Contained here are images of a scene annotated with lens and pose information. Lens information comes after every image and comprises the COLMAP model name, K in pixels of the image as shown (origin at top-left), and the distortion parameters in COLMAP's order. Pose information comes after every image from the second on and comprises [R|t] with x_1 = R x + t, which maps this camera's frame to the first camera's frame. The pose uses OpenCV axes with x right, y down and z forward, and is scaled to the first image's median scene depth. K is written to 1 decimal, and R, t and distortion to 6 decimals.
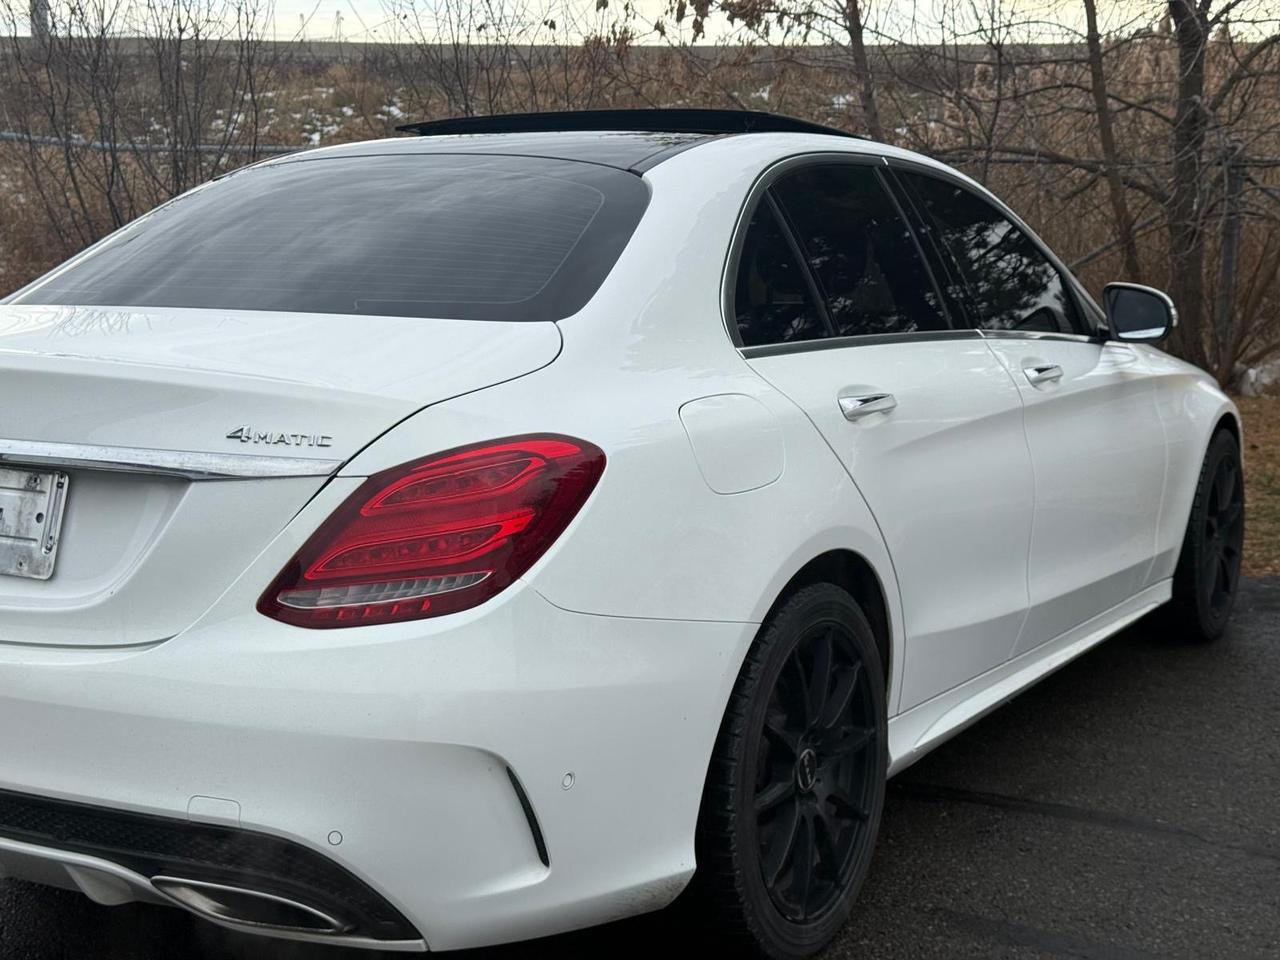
lens RADIAL K [[1798.8, 0, 640.0], [0, 1798.8, 480.0], [0, 0, 1]] dist [0.205020, -0.377039]
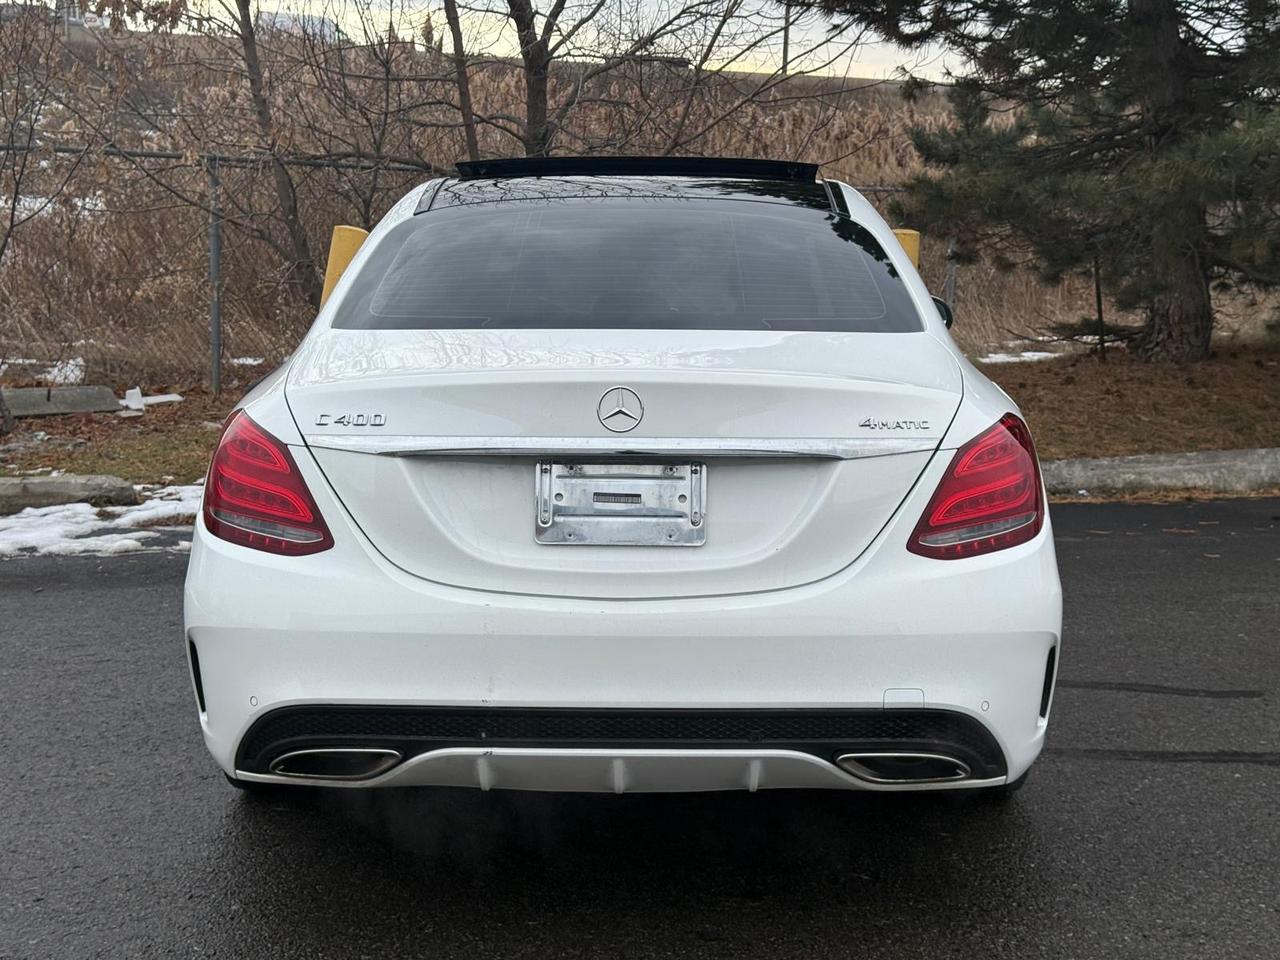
lens RADIAL K [[1798.8, 0, 640.0], [0, 1798.8, 480.0], [0, 0, 1]] dist [0.205020, -0.377039]
pose [[0.881169, -0.064057, 0.468441, -0.970667], [0.061663, 0.997887, 0.020463, -0.020318], [-0.468762, 0.010854, 0.883258, -0.103683]]
